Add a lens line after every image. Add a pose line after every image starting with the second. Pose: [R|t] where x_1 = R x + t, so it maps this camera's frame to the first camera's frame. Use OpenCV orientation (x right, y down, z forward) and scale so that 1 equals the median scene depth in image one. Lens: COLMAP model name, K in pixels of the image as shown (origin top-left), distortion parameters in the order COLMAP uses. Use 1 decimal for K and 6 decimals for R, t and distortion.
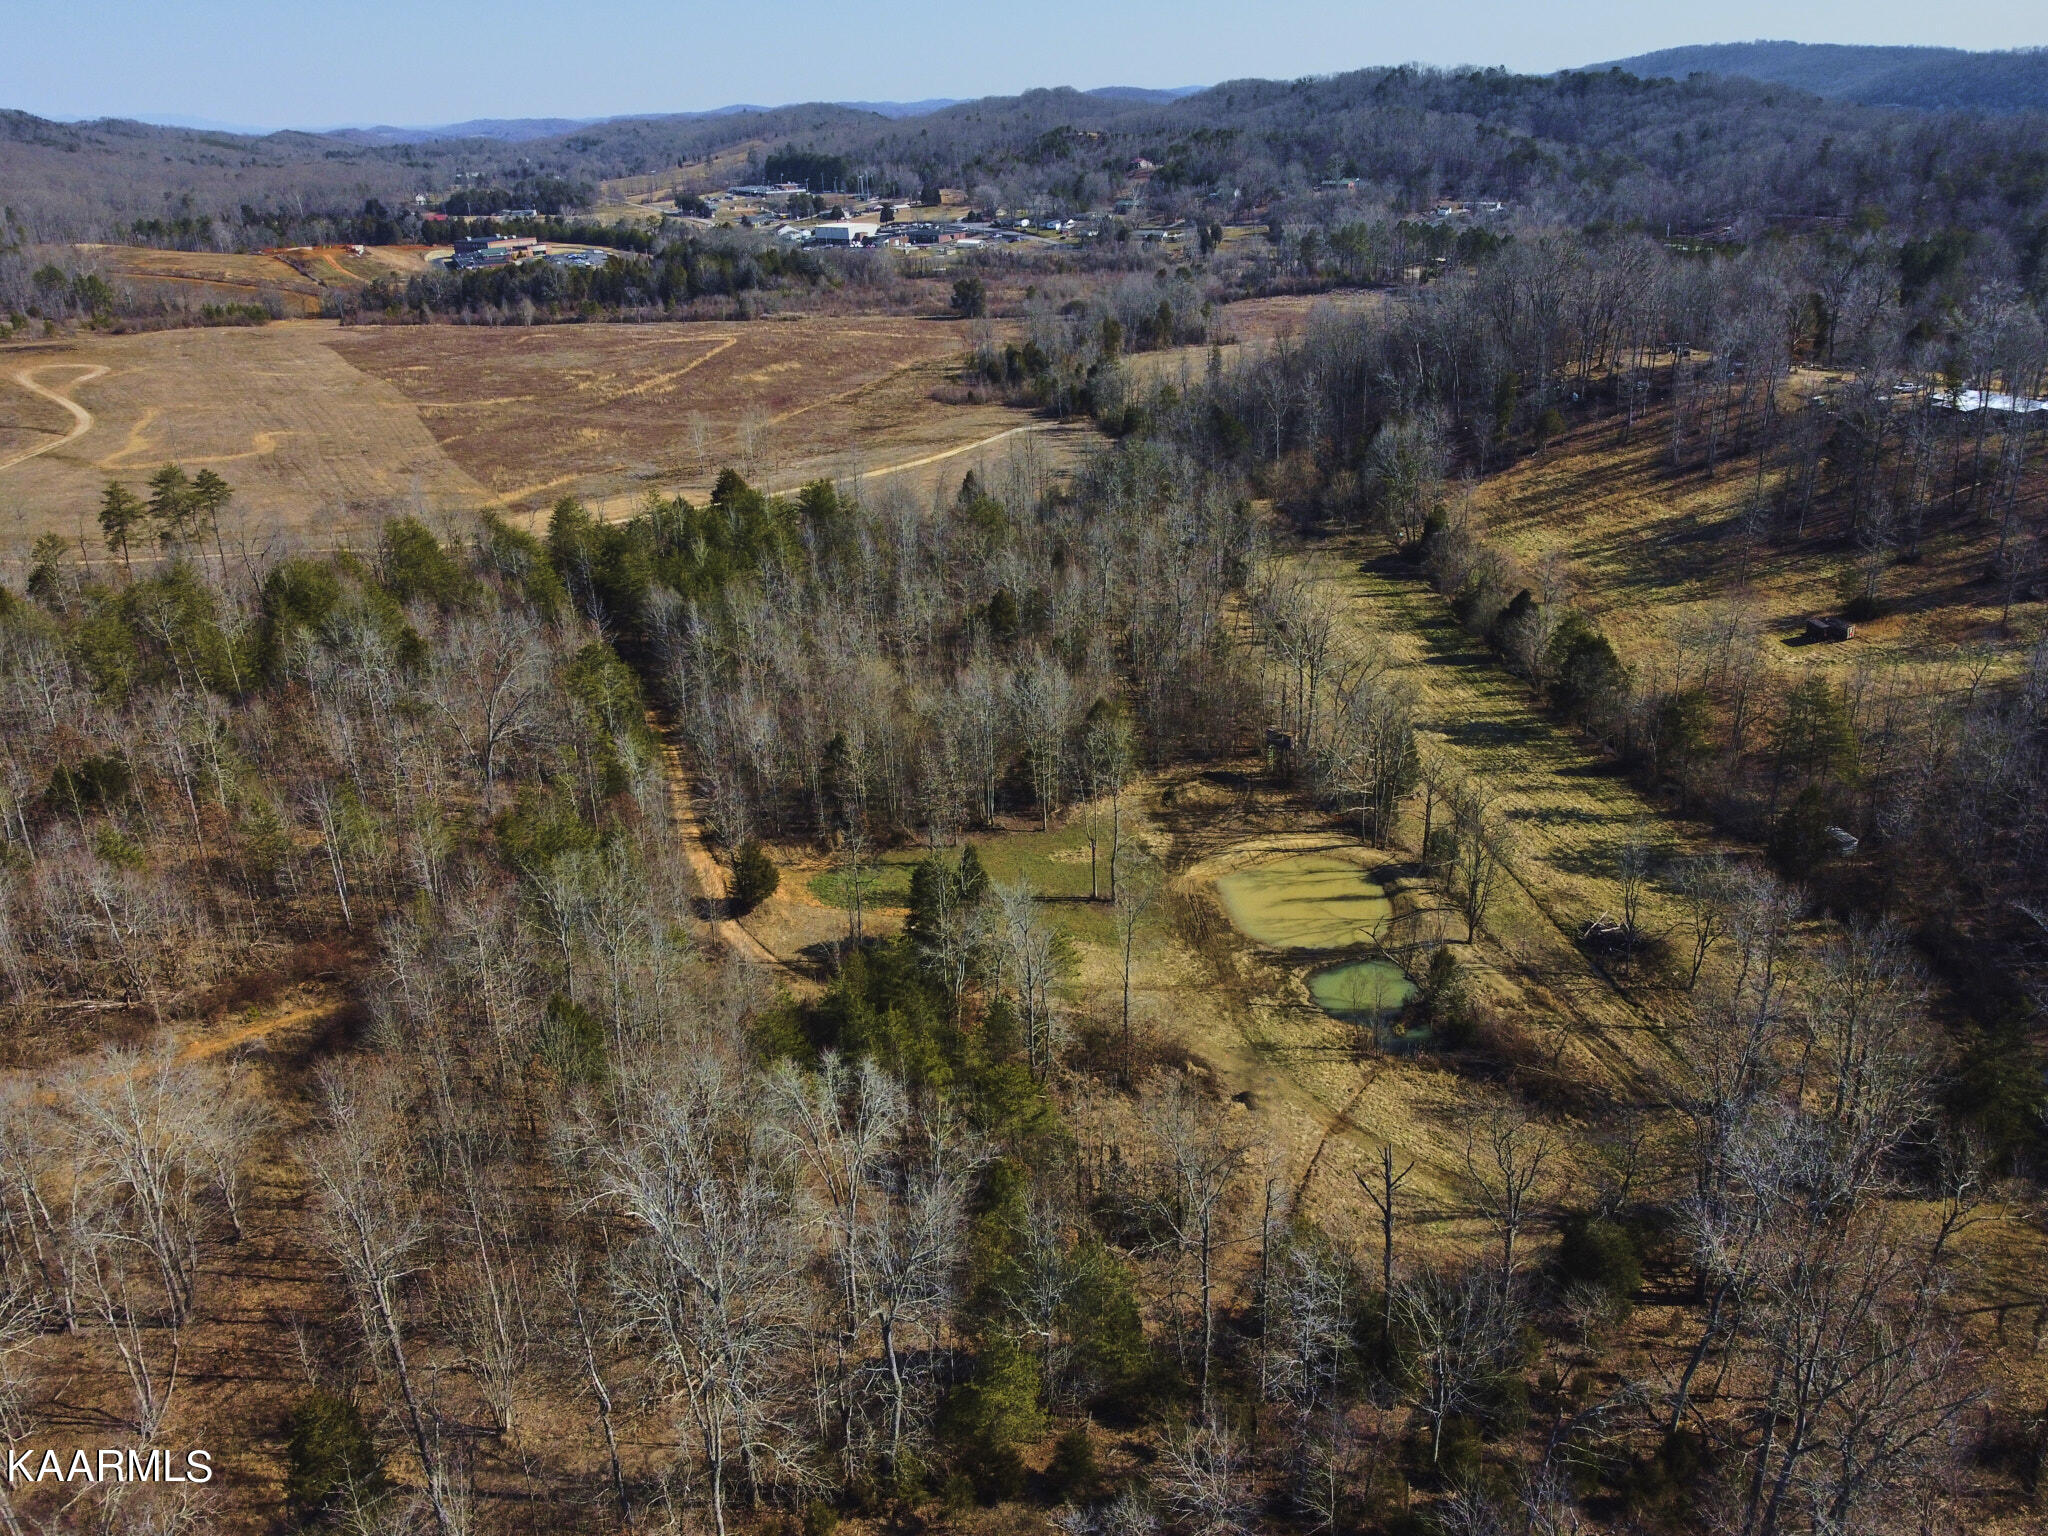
lens RADIAL K [[1547.3, 0, 1022.2], [0, 1547.3, 759.7], [0, 0, 1]] dist [0.002960, -0.006309]
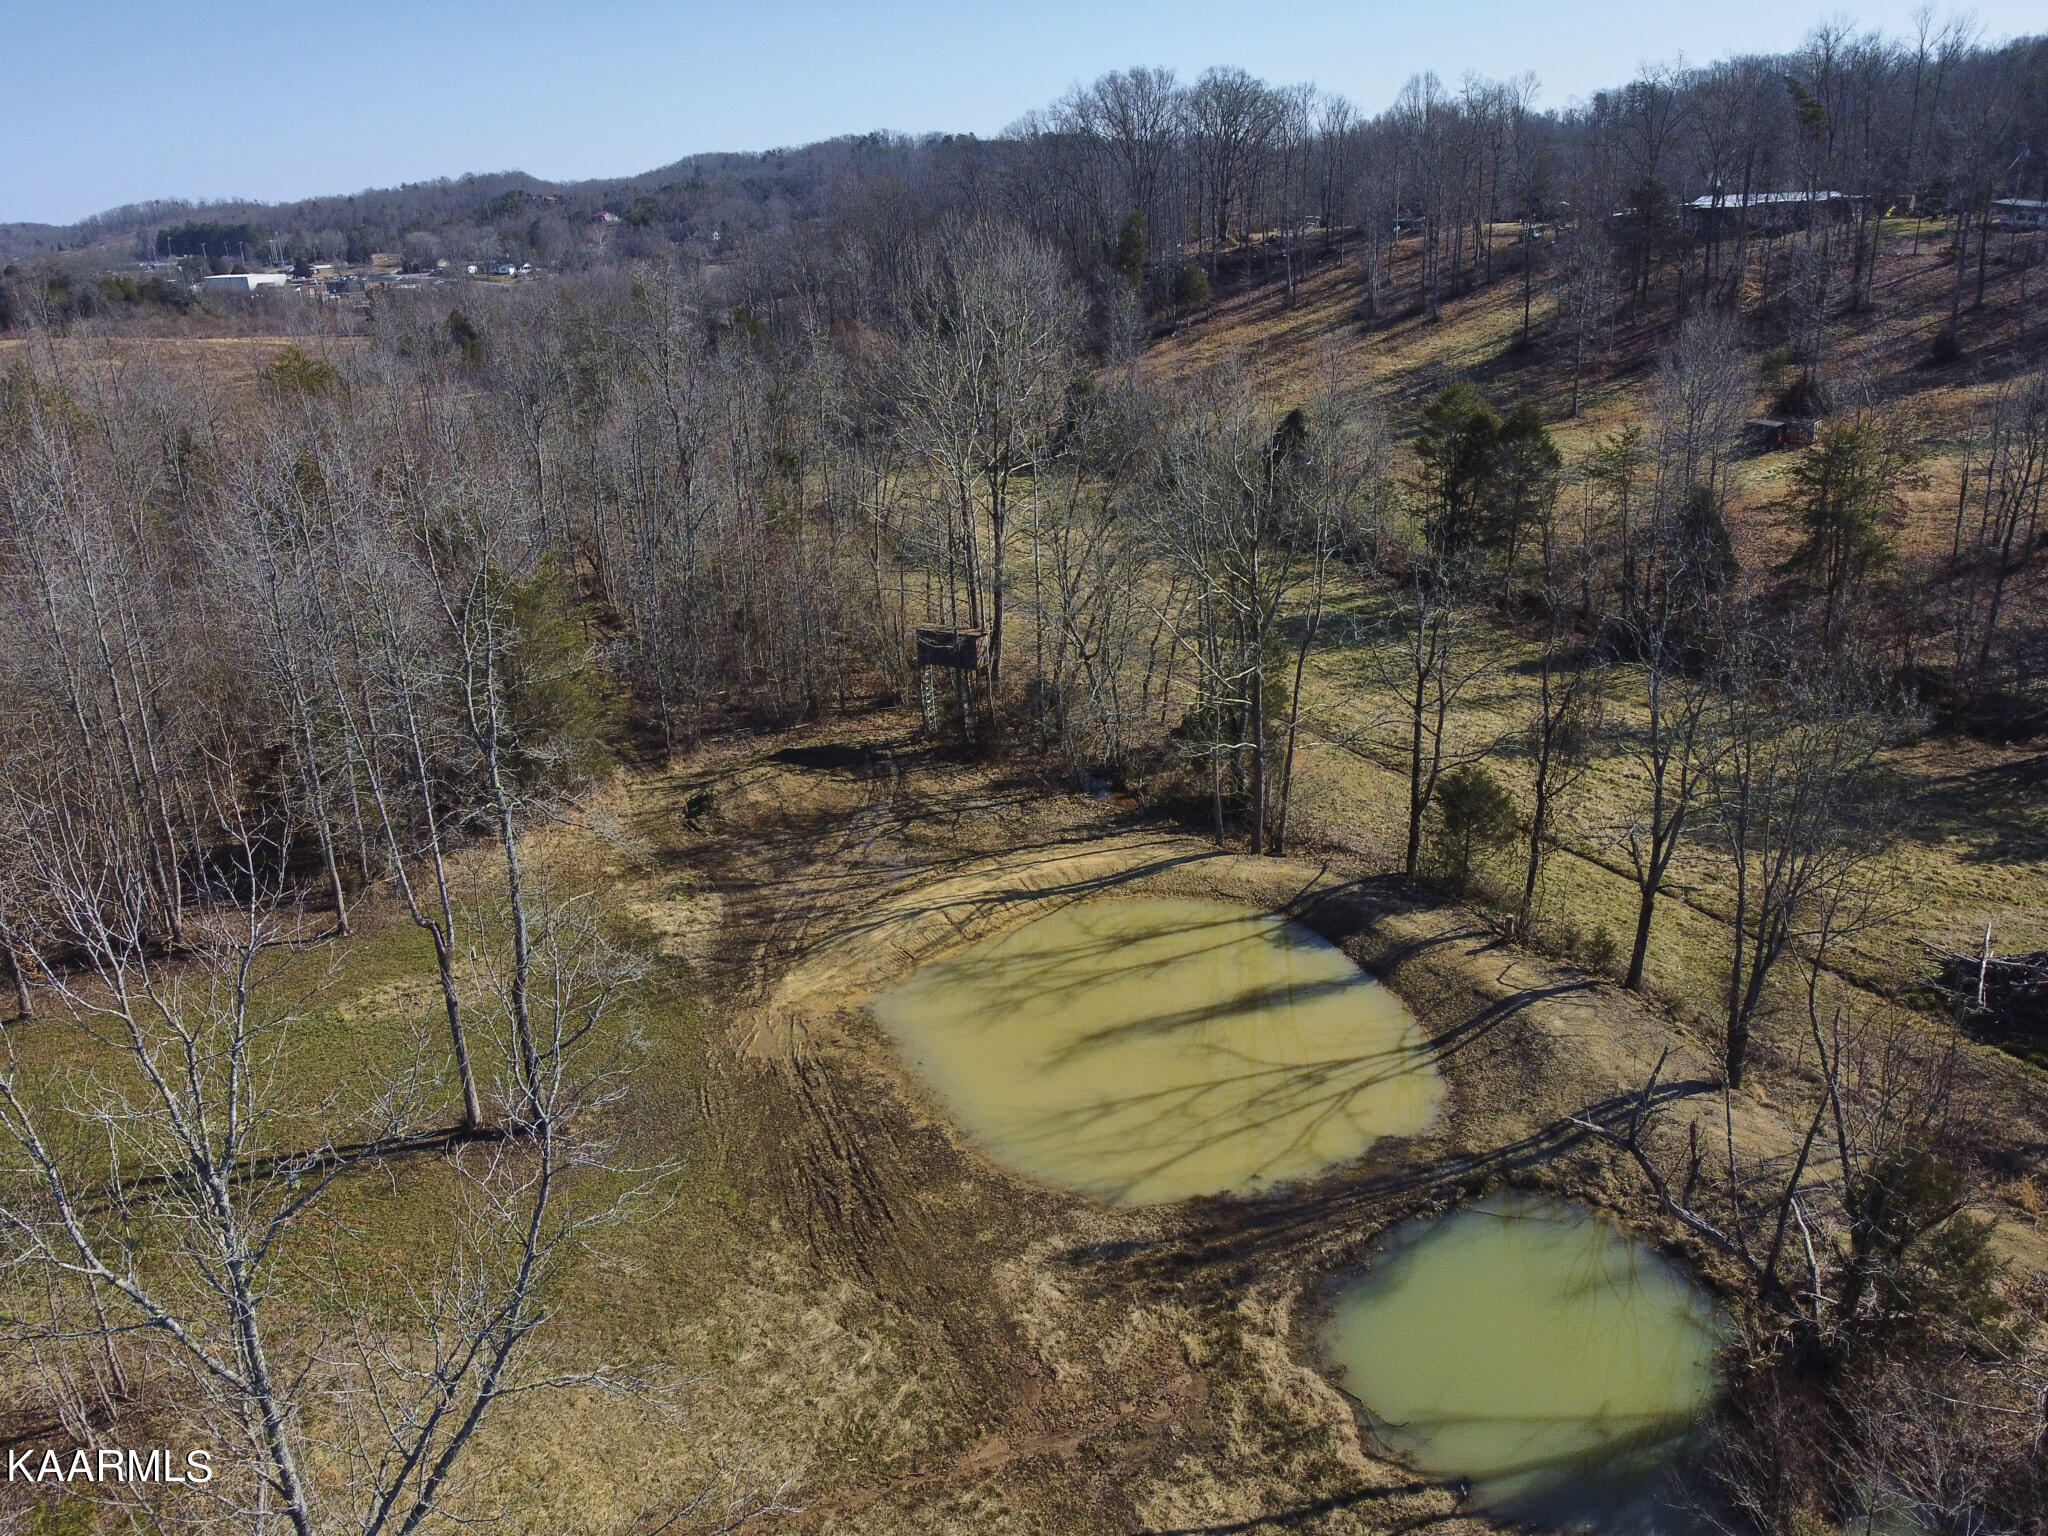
lens RADIAL K [[1547.3, 0, 1022.2], [0, 1547.3, 759.7], [0, 0, 1]] dist [0.002960, -0.006309]
pose [[0.950105, -0.105519, 0.293540, 0.050939], [0.126603, 0.990498, -0.053724, 0.037741], [-0.285082, 0.088207, 0.954436, 0.524894]]
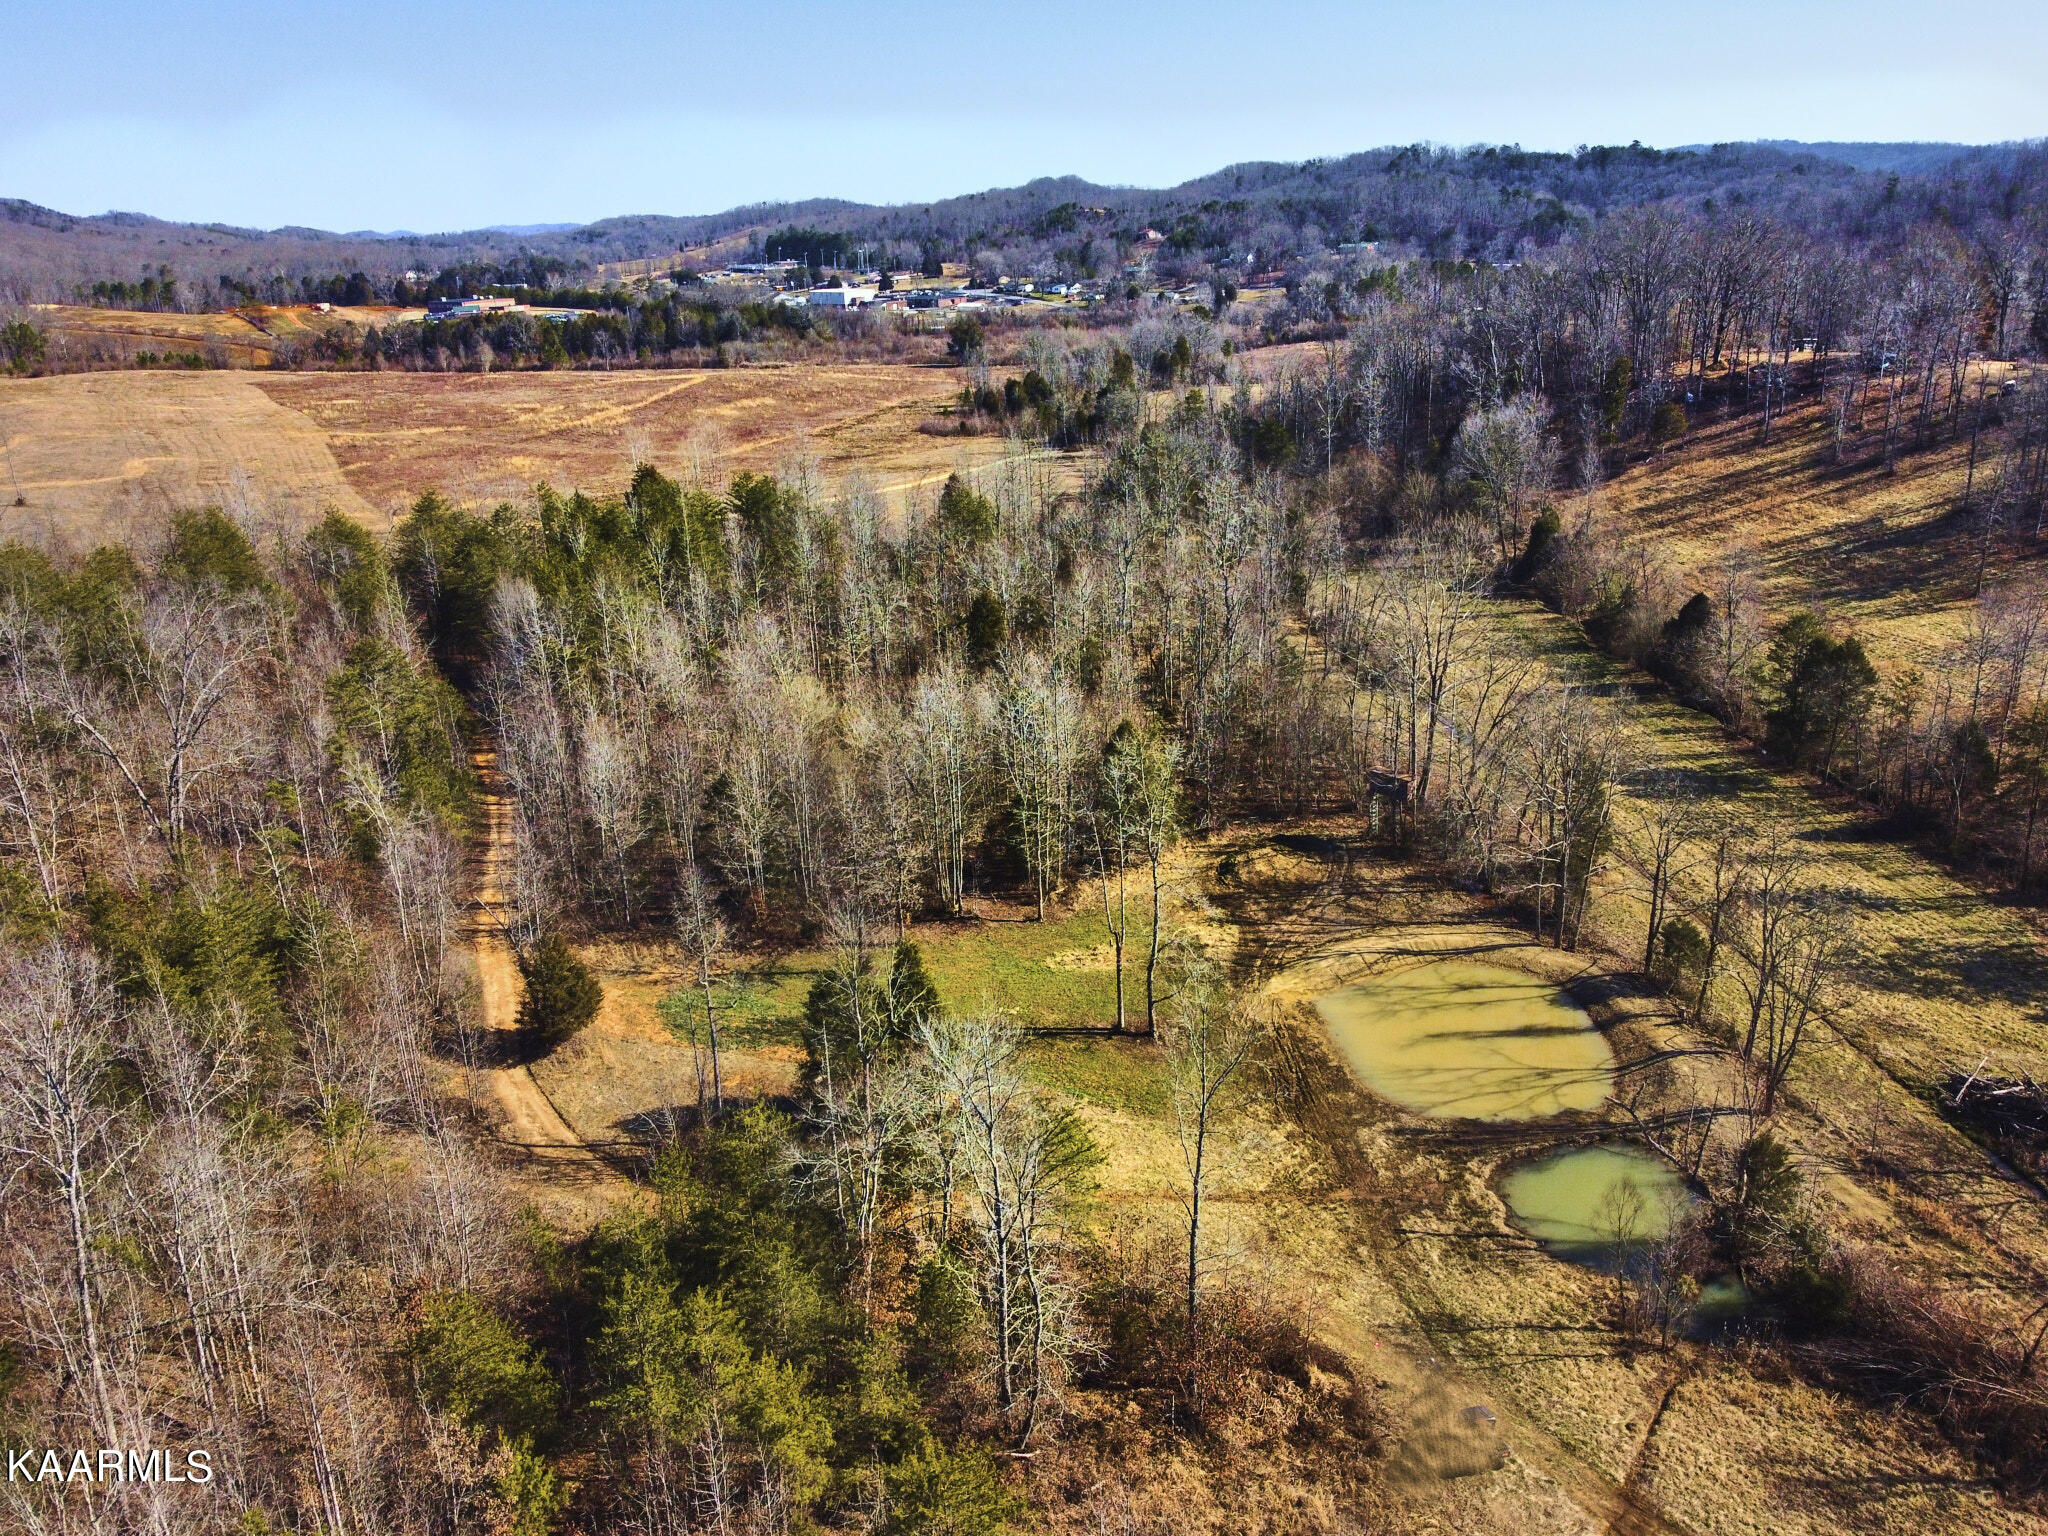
lens RADIAL K [[1547.3, 0, 1022.2], [0, 1547.3, 759.7], [0, 0, 1]] dist [0.002960, -0.006309]
pose [[0.999991, 0.001802, -0.003724, 0.007641], [-0.002030, 0.998071, -0.062052, 0.015630], [0.003605, 0.062059, 0.998066, 0.289906]]
